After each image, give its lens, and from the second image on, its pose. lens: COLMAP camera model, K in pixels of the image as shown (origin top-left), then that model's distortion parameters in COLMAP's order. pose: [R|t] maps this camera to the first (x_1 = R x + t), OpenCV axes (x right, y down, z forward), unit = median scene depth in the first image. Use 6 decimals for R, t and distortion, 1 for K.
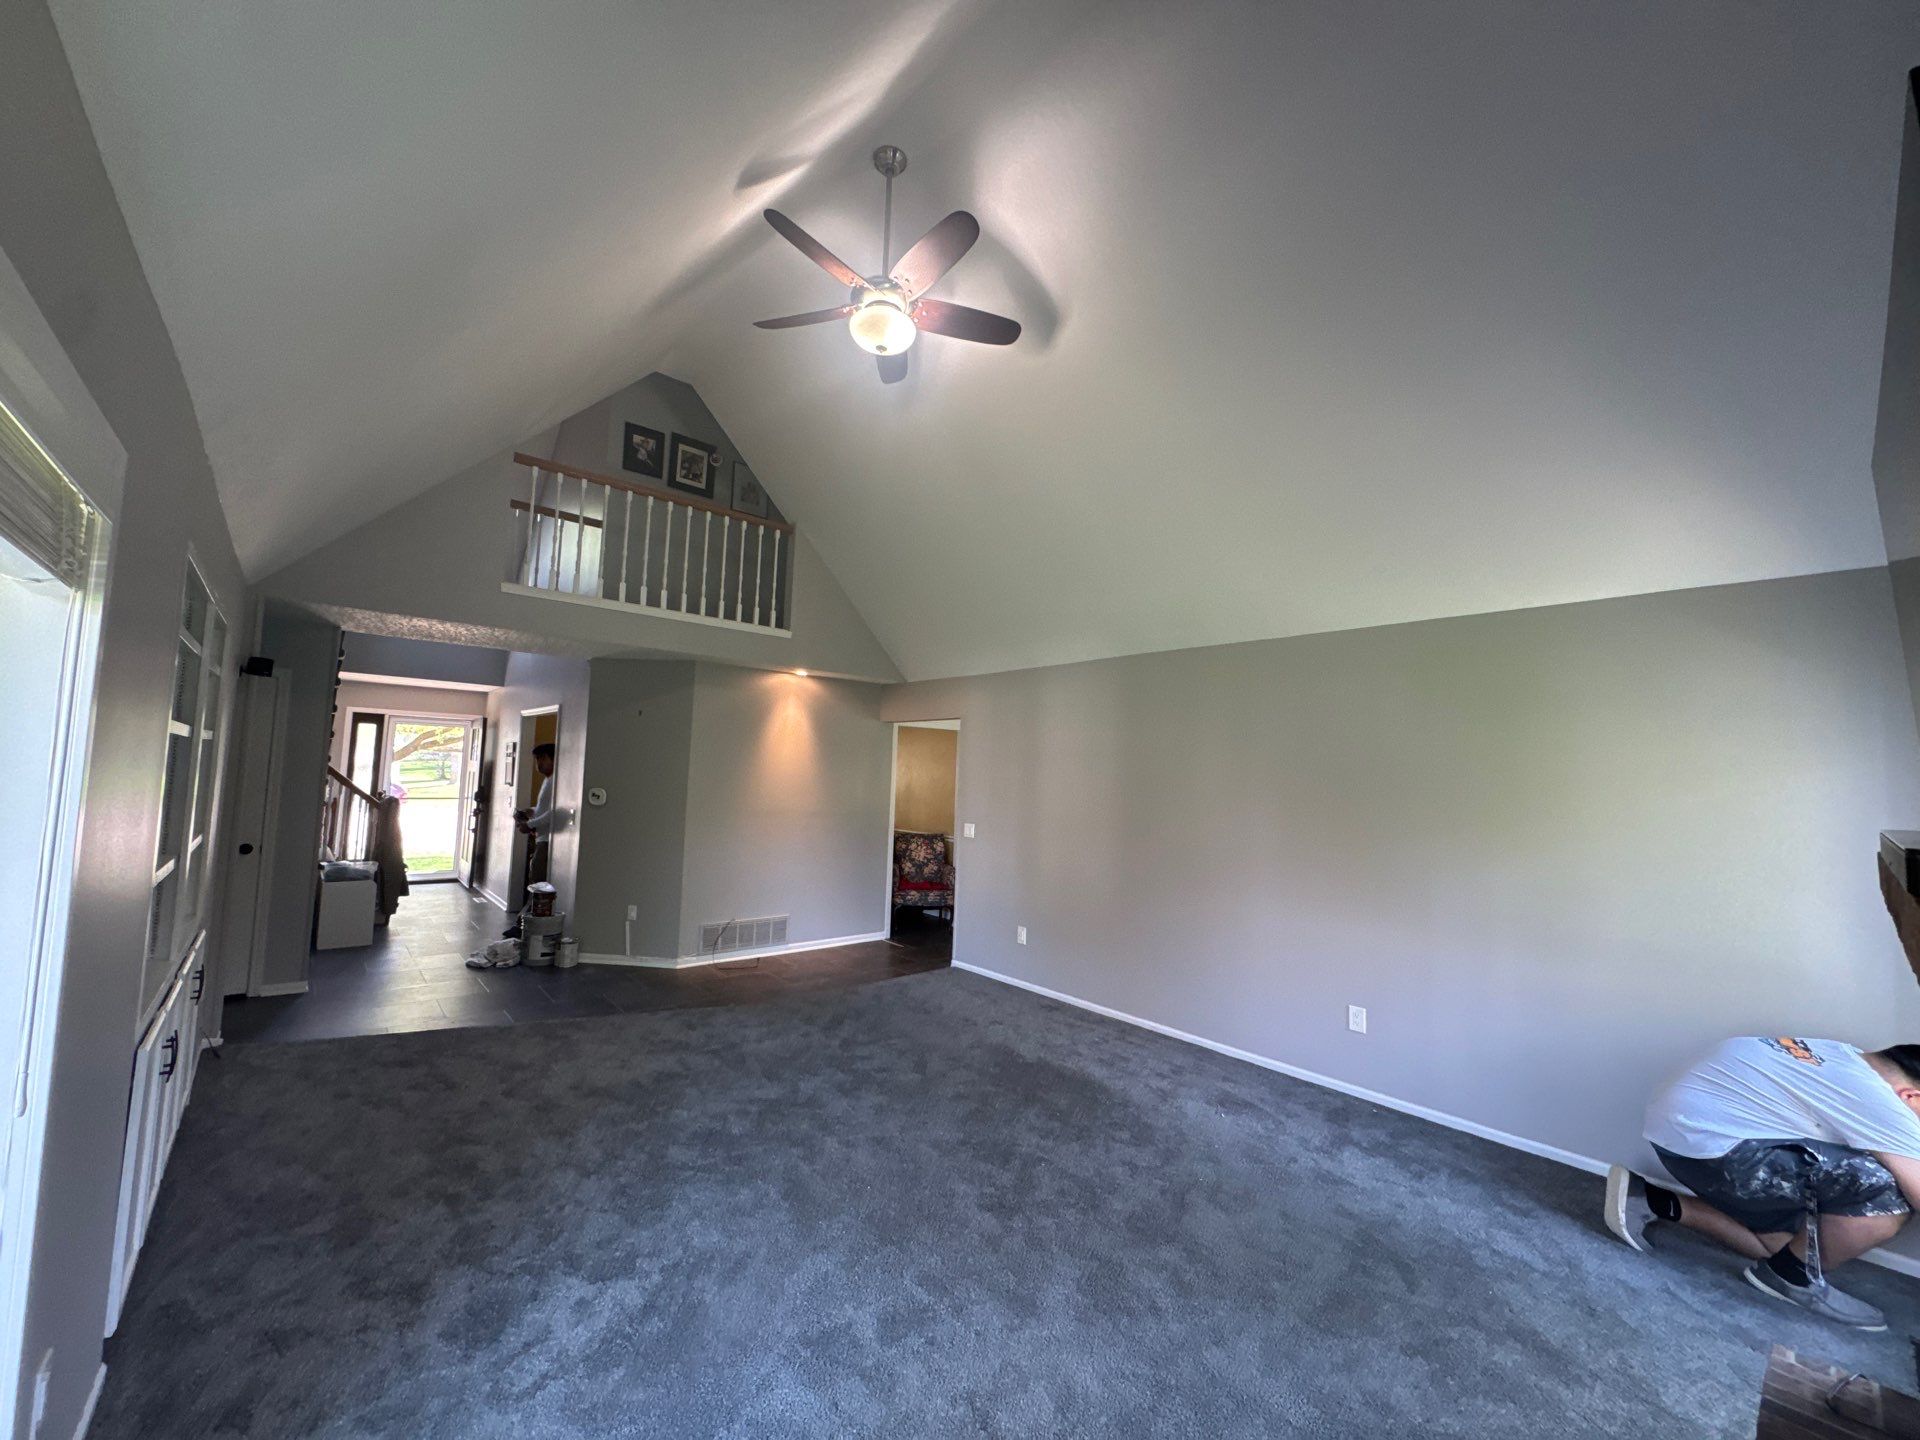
lens RADIAL K [[760.1, 0, 961.5], [0, 760.1, 720.4], [0, 0, 1]] dist [-0.006487, 0.000761]
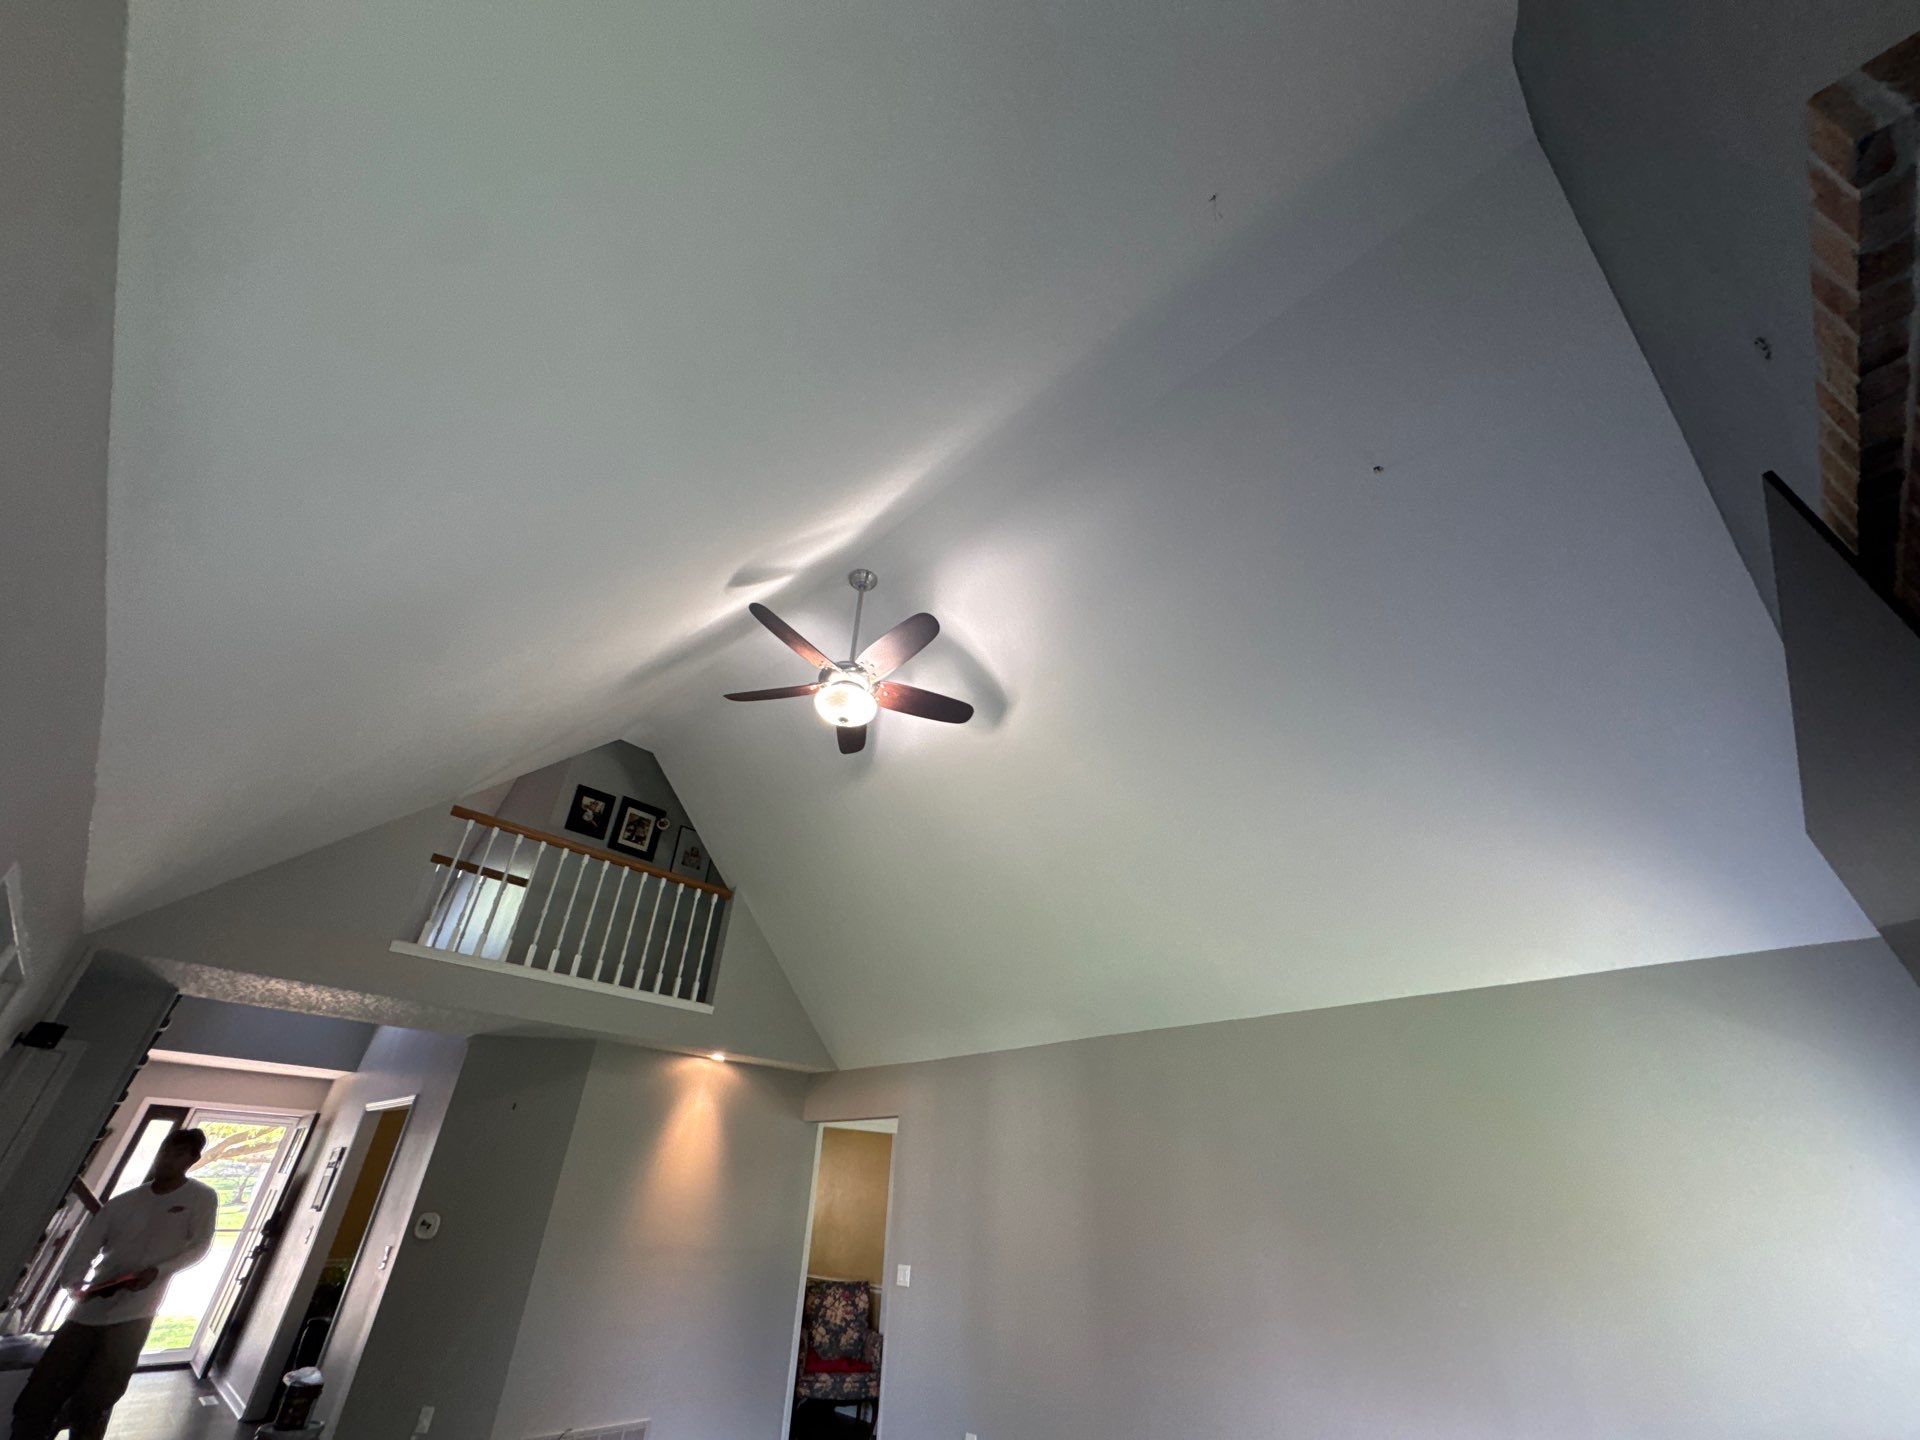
lens RADIAL K [[760.1, 0, 961.9], [0, 760.1, 719.7], [0, 0, 1]] dist [-0.006487, 0.000761]
pose [[0.996688, 0.040691, 0.070403, -0.008459], [-0.002761, 0.882225, -0.470820, 0.005322], [-0.081270, 0.469067, 0.879416, 0.028166]]
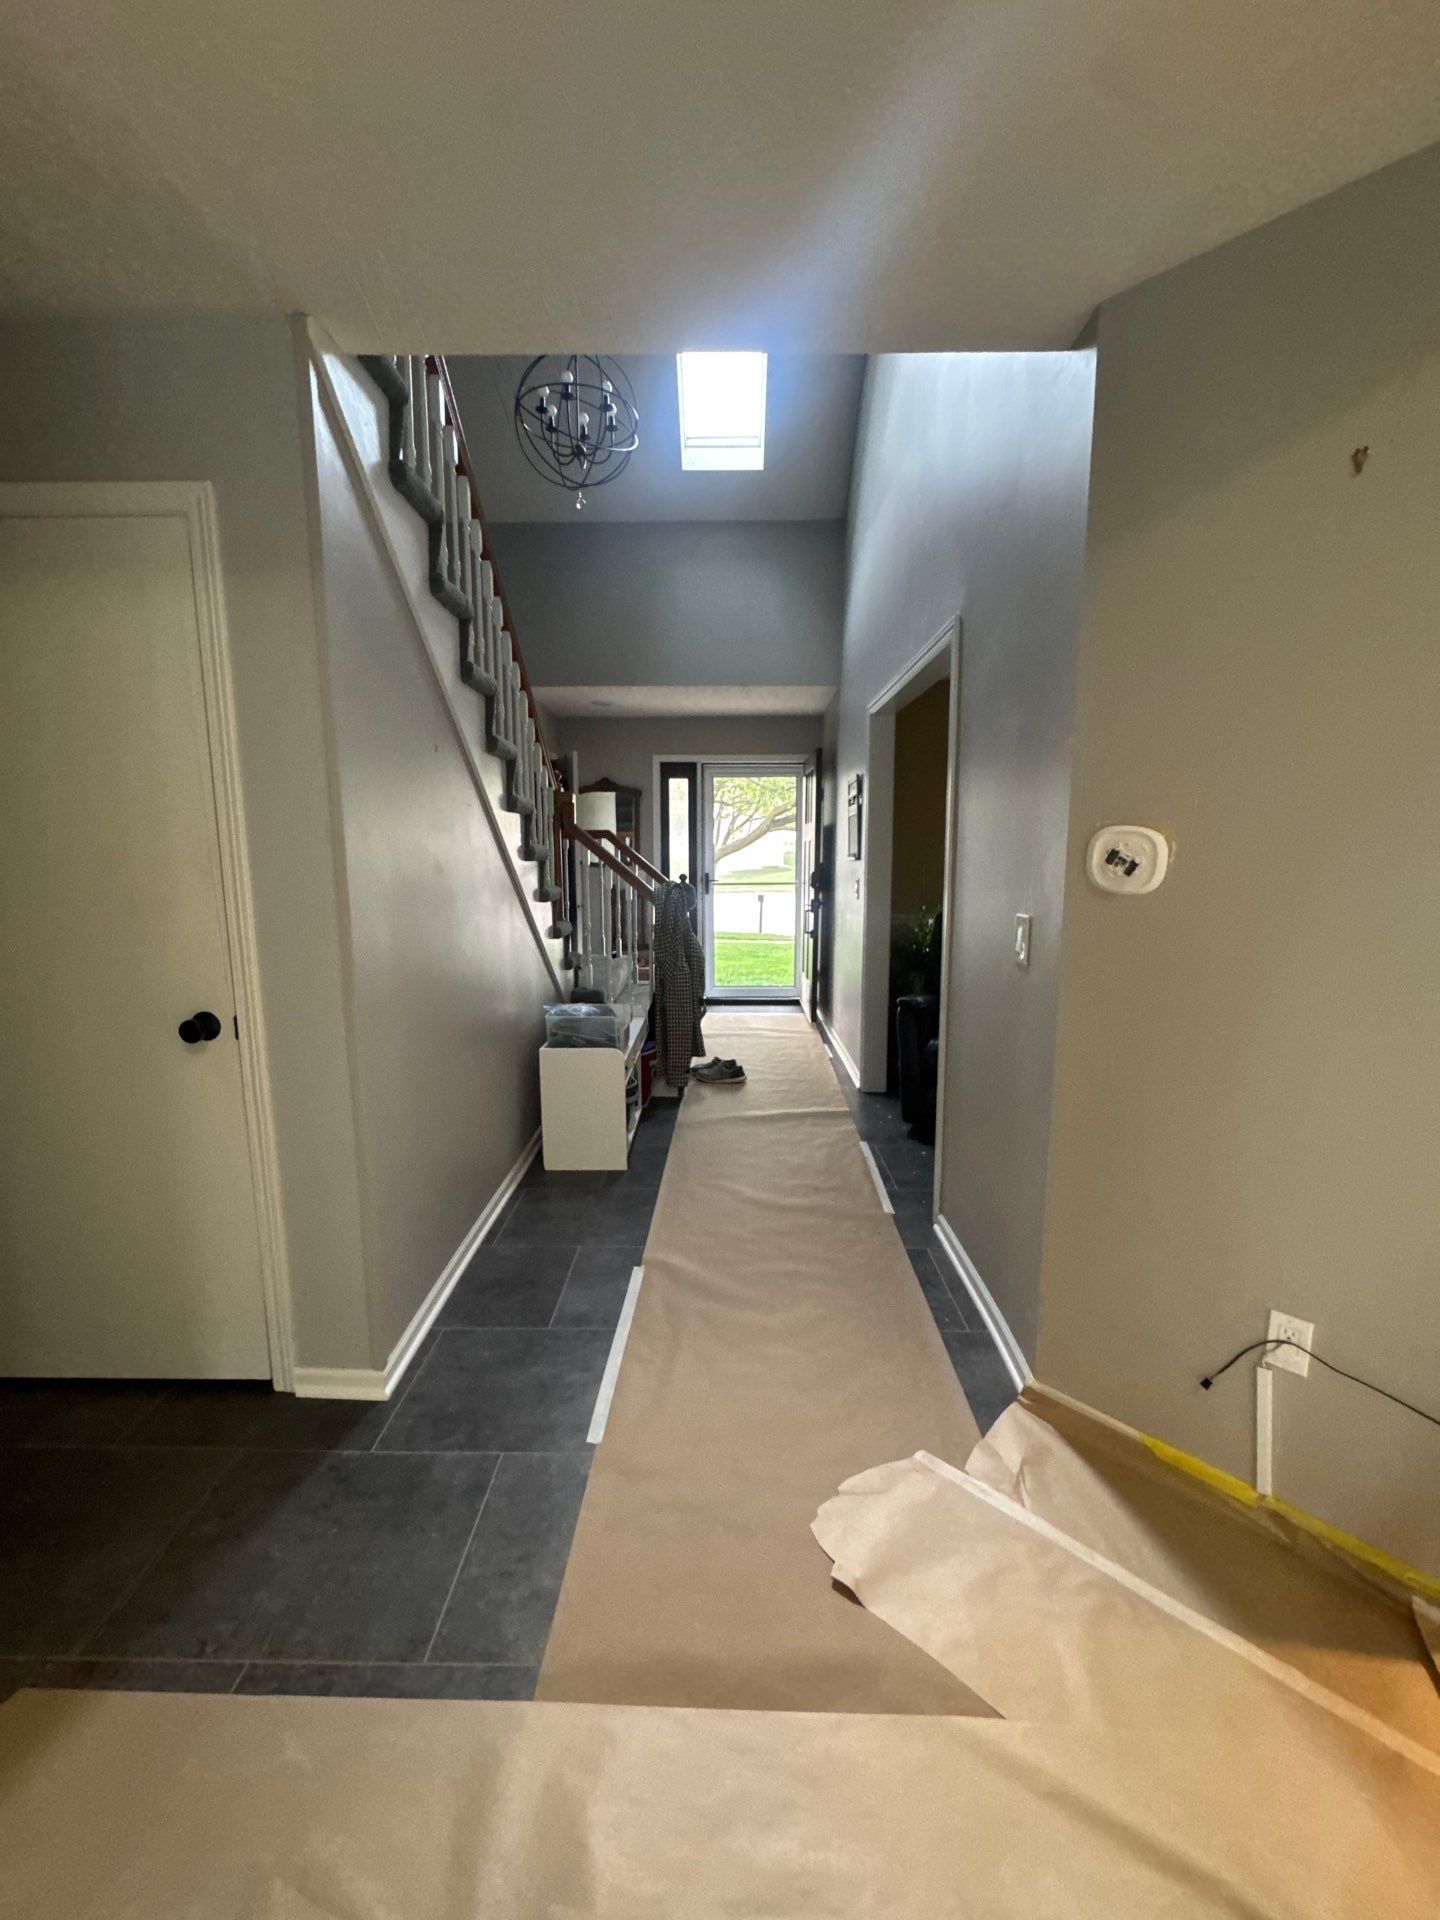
lens RADIAL K [[760.1, 0, 726.0], [0, 760.1, 957.5], [0, 0, 1]] dist [-0.006487, 0.000761]
pose [[0.752675, 0.060433, -0.655613, -0.395703], [0.071370, 0.982422, 0.172493, 0.070456], [0.654513, -0.176622, 0.735131, 0.684186]]
